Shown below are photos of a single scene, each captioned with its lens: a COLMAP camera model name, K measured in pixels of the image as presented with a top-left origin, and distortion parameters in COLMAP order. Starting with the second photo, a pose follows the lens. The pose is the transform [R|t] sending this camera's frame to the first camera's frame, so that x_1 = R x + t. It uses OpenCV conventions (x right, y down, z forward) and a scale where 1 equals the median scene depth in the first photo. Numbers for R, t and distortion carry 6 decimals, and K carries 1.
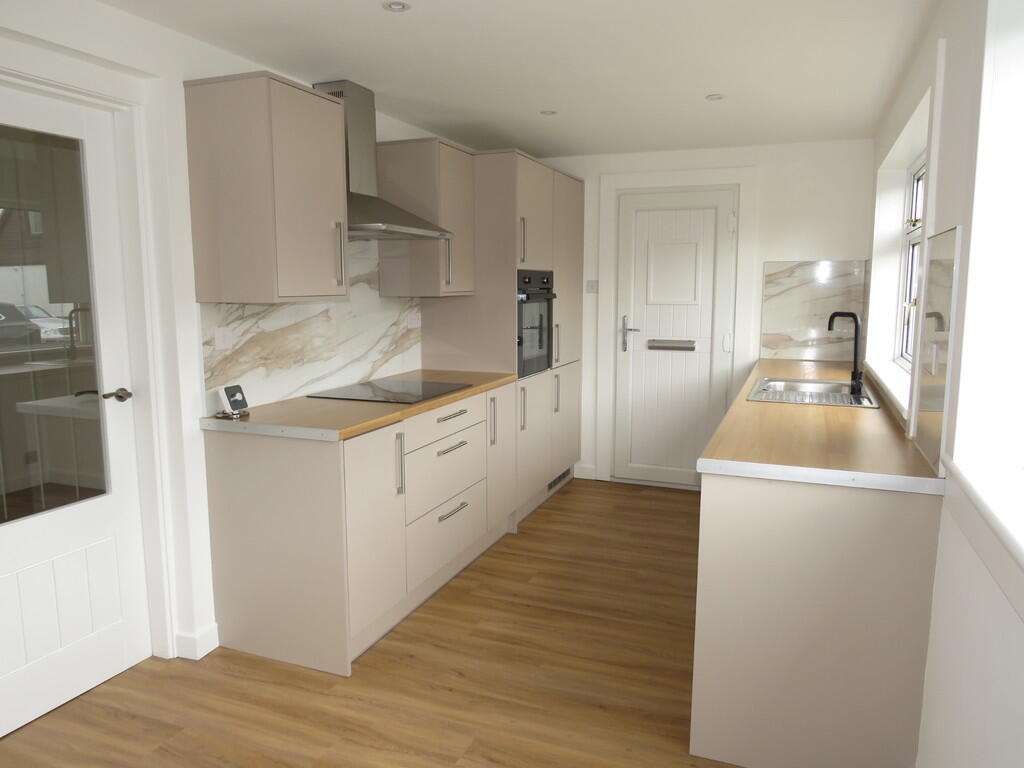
lens RADIAL K [[725.9, 0, 512.0], [0, 725.9, 384.0], [0, 0, 1]] dist [-0.041237, 0.036403]
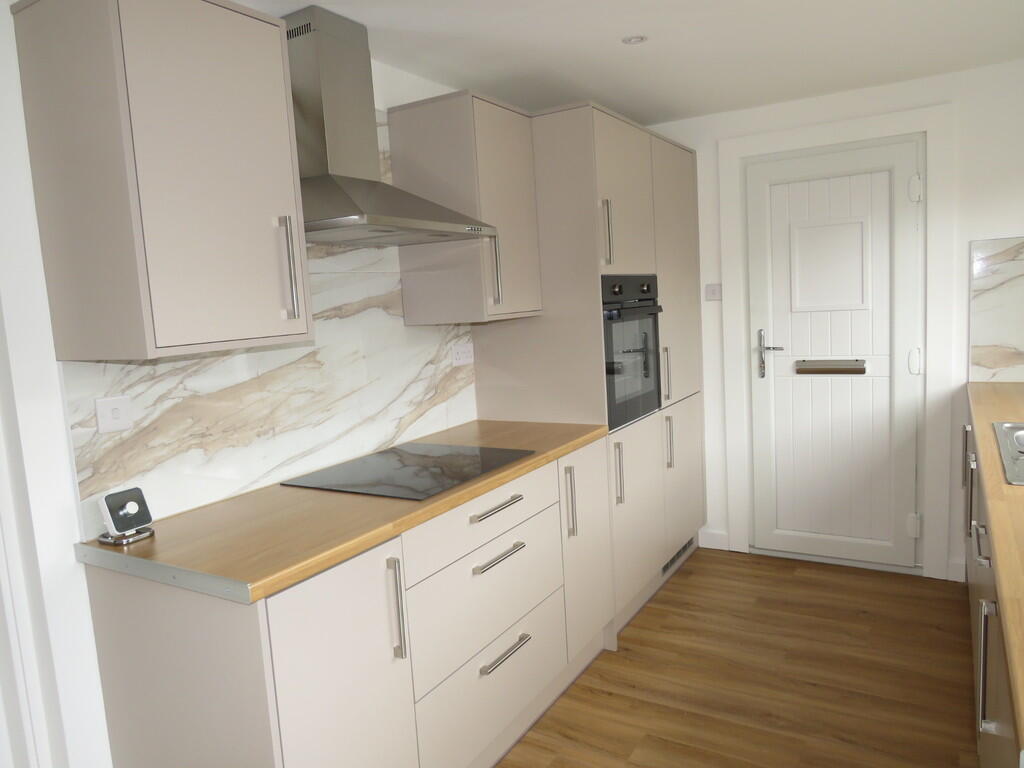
lens RADIAL K [[725.9, 0, 512.0], [0, 725.9, 384.0], [0, 0, 1]] dist [-0.041237, 0.036403]
pose [[0.985278, -0.040083, -0.166195, 0.035384], [0.037623, 0.999131, -0.017928, -0.045949], [0.166770, 0.011412, 0.985930, 0.310794]]
